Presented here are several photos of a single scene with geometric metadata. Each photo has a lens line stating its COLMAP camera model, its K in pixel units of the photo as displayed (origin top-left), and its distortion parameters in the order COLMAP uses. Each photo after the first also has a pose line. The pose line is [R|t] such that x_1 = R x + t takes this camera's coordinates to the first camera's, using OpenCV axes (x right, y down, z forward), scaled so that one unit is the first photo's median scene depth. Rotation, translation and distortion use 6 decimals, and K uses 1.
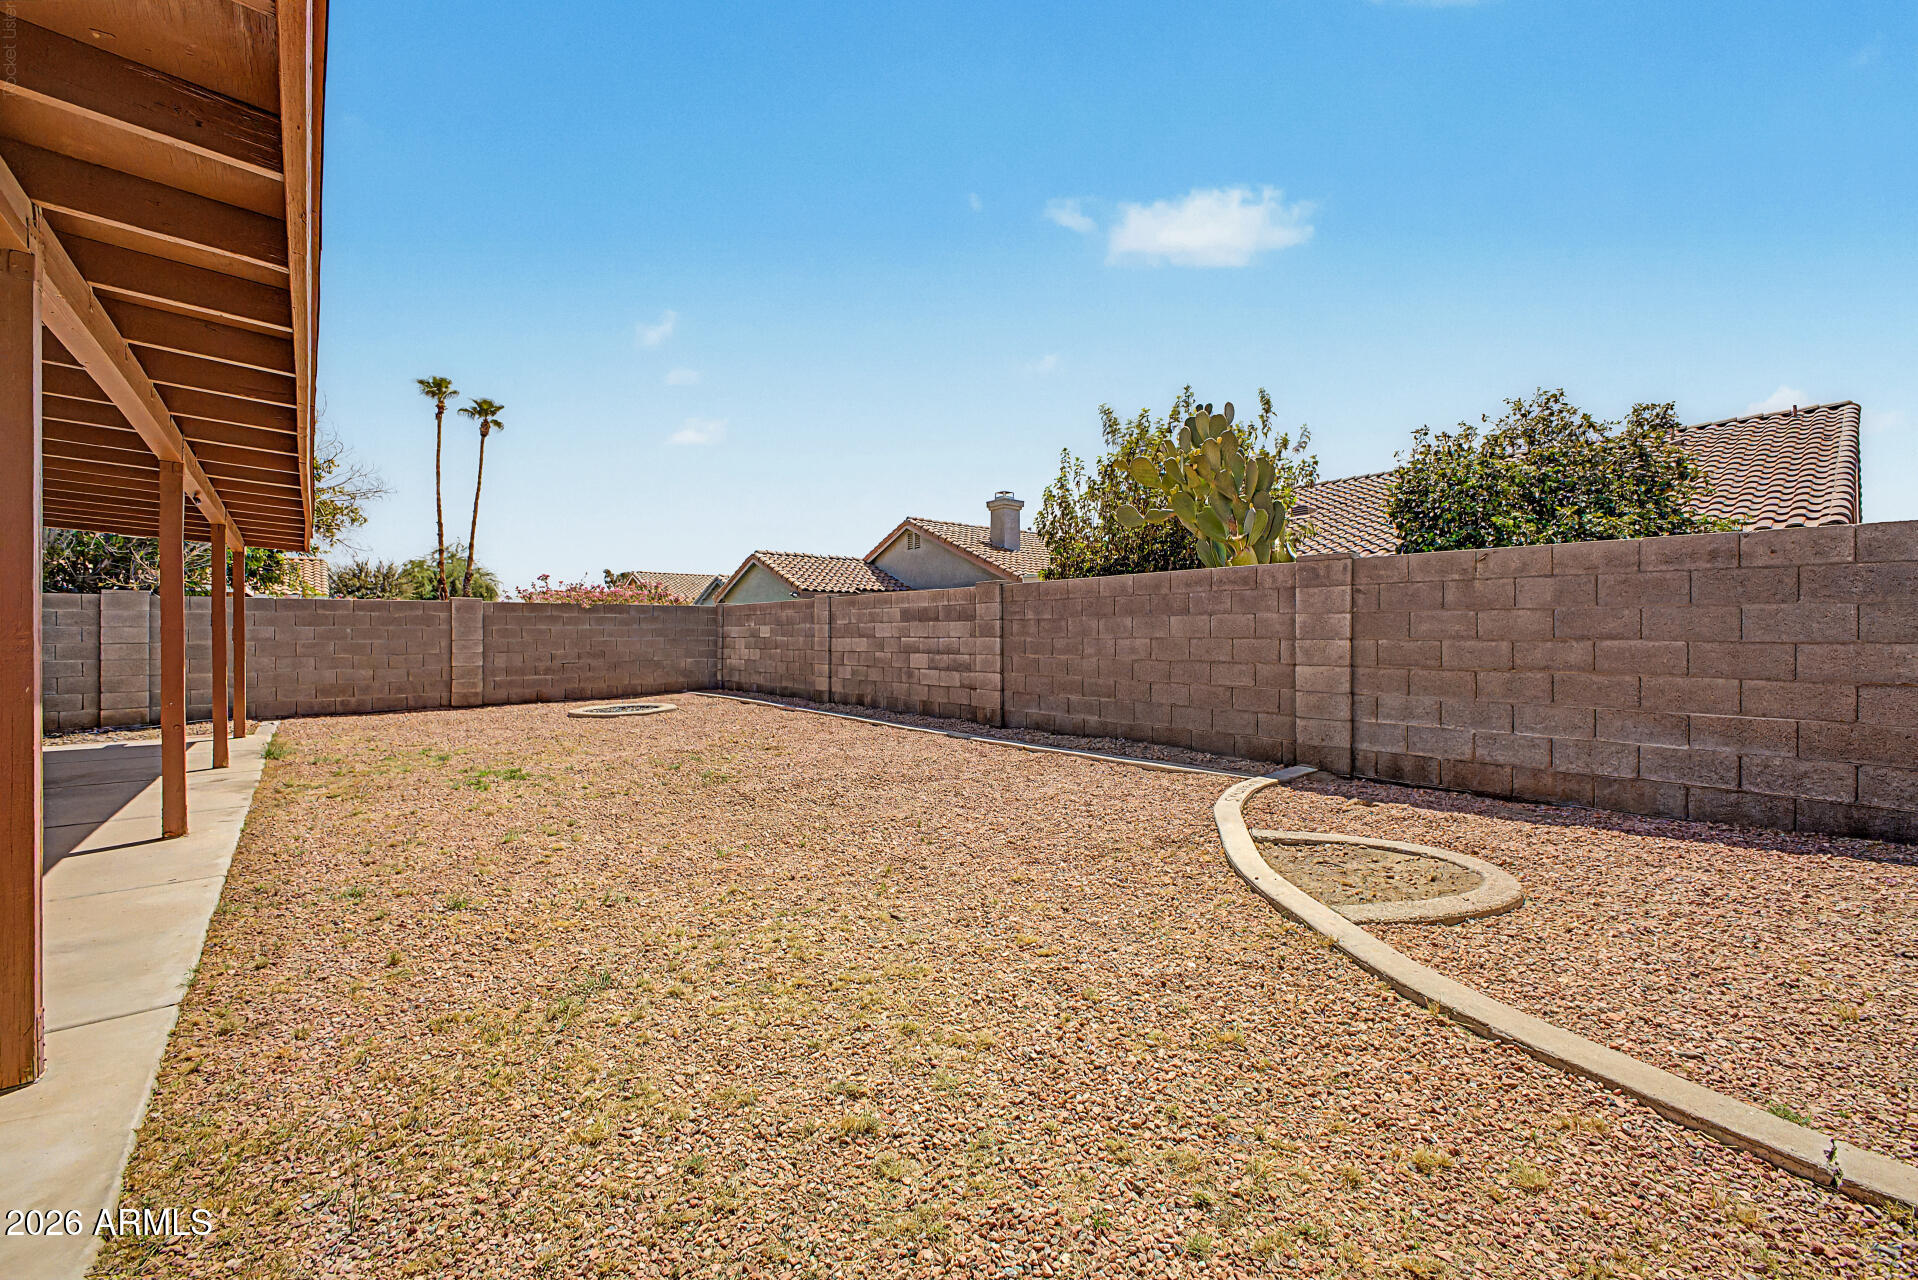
lens RADIAL K [[757.5, 0, 961.8], [0, 757.5, 634.9], [0, 0, 1]] dist [0.020984, -0.002533]
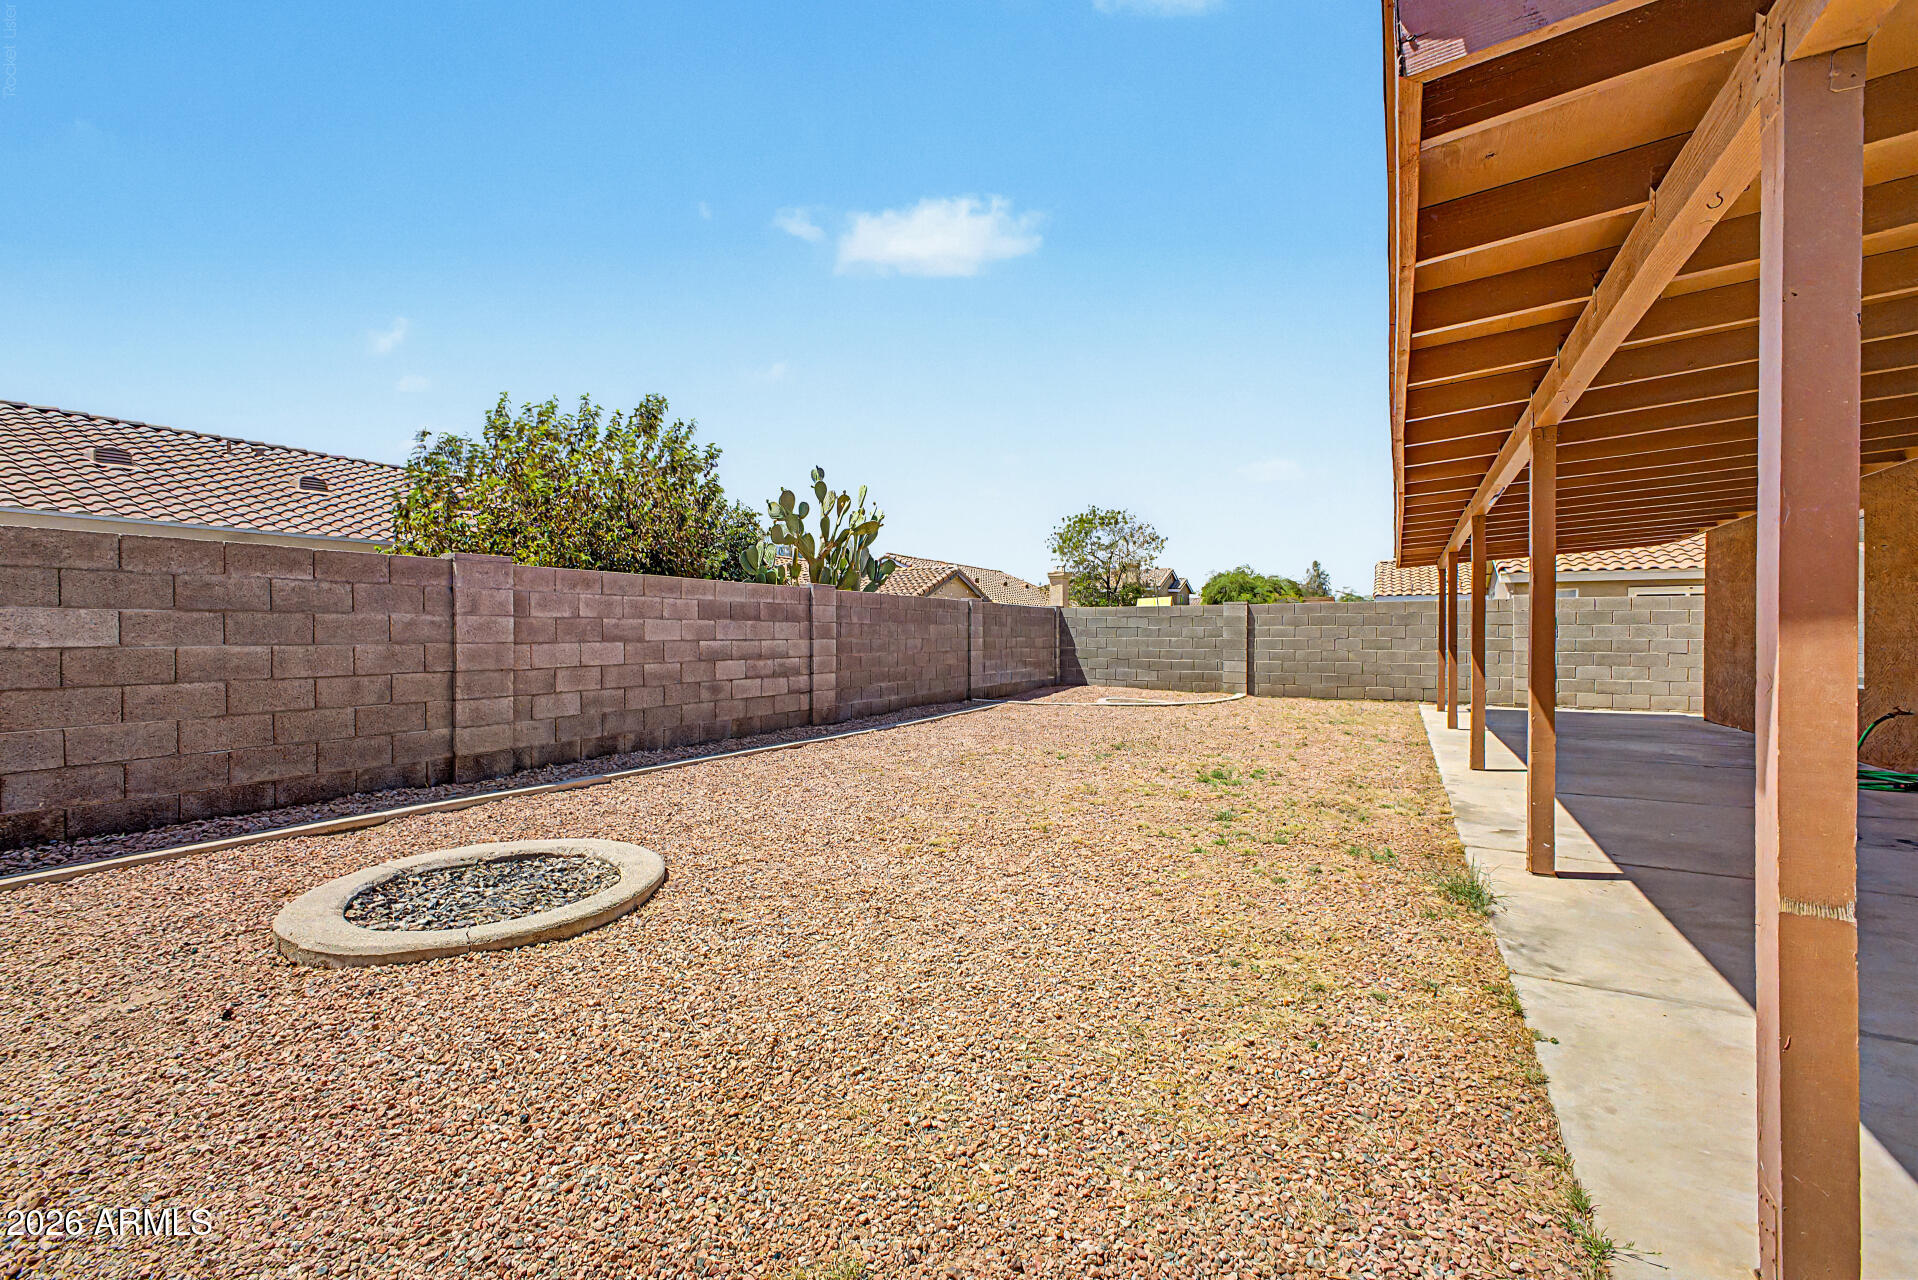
lens RADIAL K [[757.5, 0, 969.7], [0, 757.5, 645.0], [0, 0, 1]] dist [0.020984, -0.002533]
pose [[-0.355914, -0.008804, 0.934477, -0.687768], [0.007042, 0.999902, 0.012102, 0.000333], [-0.934492, 0.010887, -0.355817, 0.812630]]
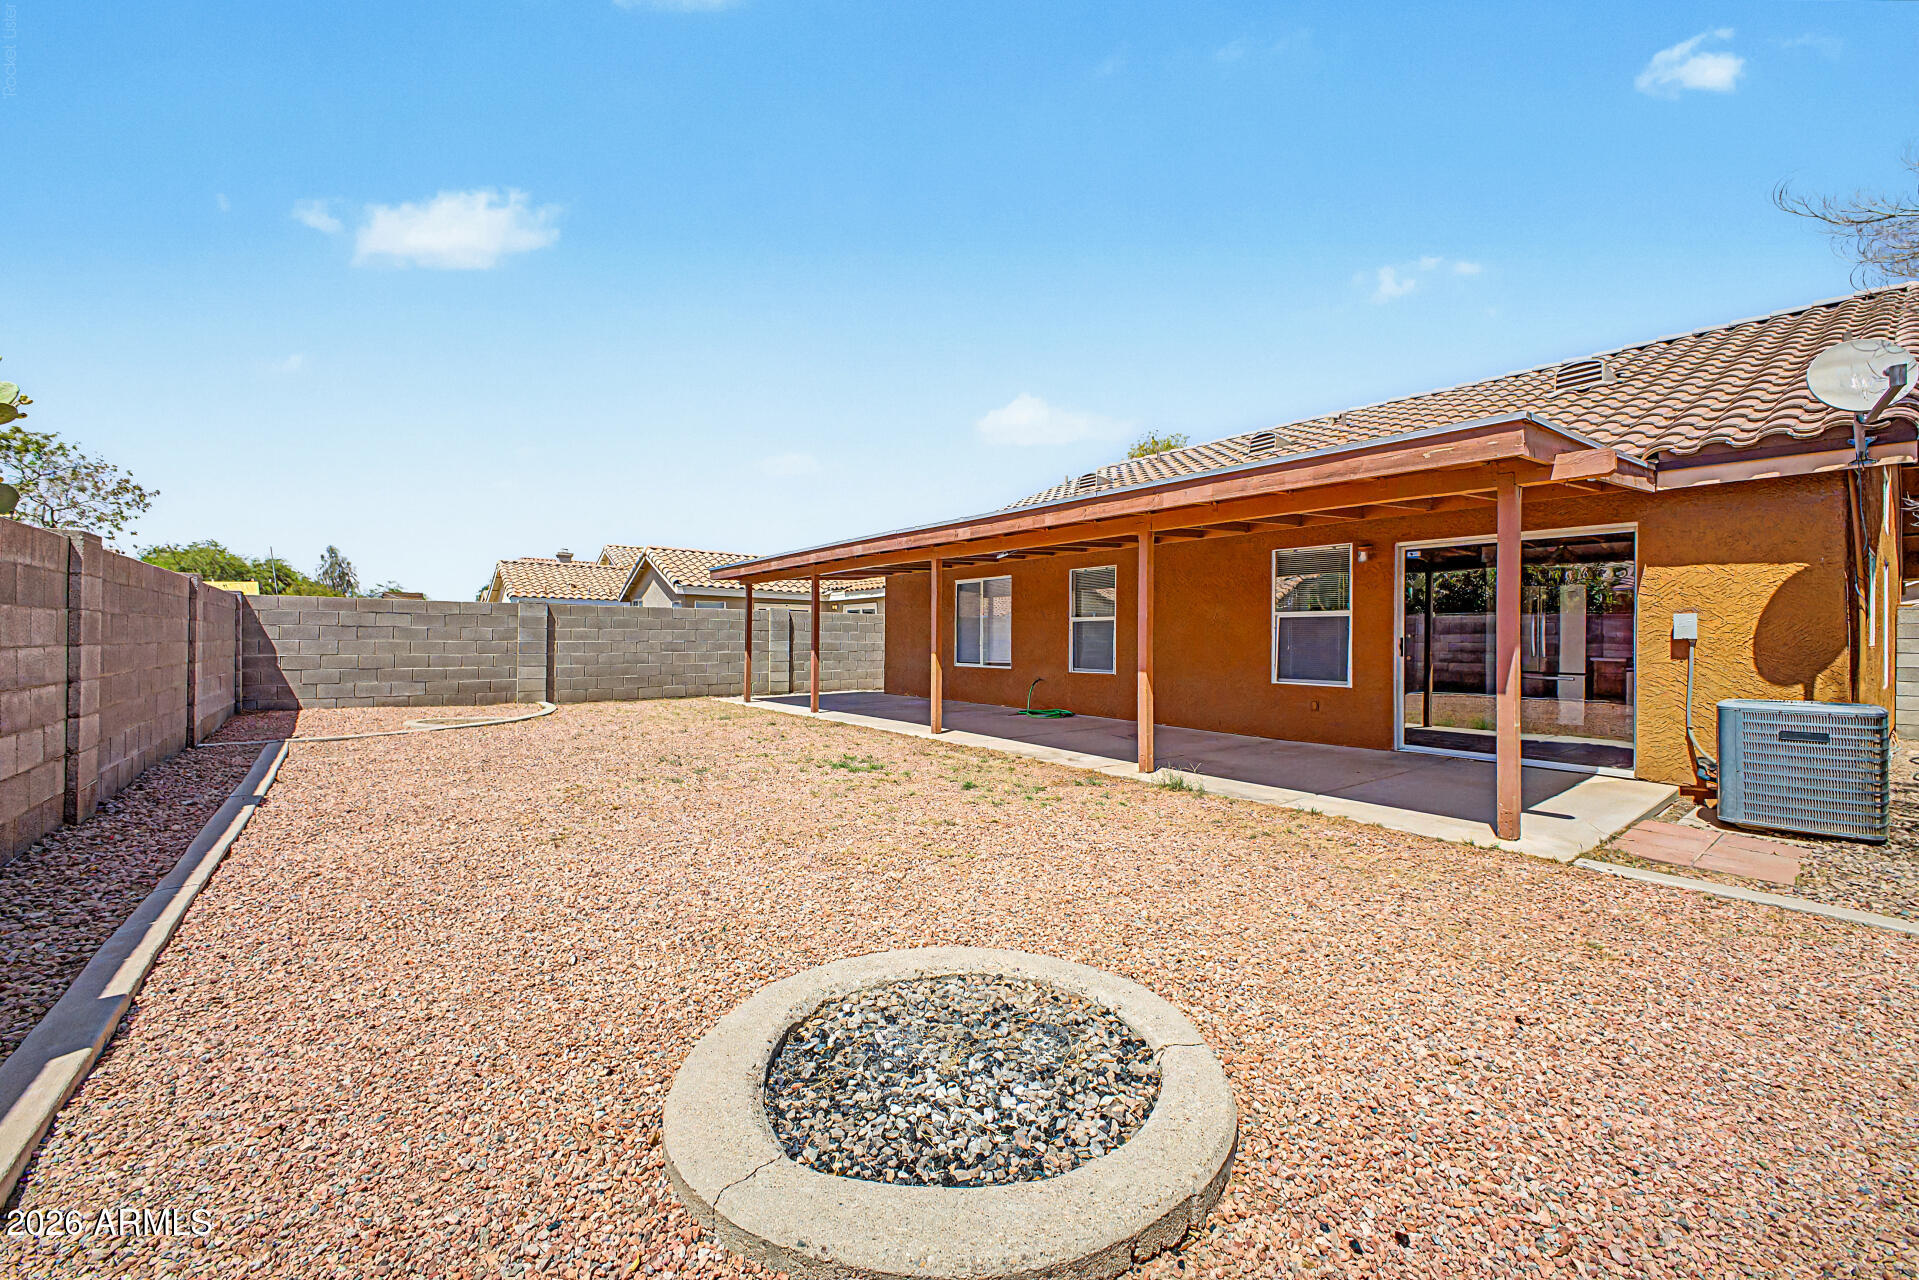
lens RADIAL K [[757.8, 0, 968.0], [0, 757.8, 638.6], [0, 0, 1]] dist [0.020984, -0.002533]
pose [[-0.999429, -0.001454, 0.033770, -0.394272], [-0.001225, 0.999976, 0.006786, -0.004393], [-0.033779, 0.006740, -0.999407, 1.042785]]
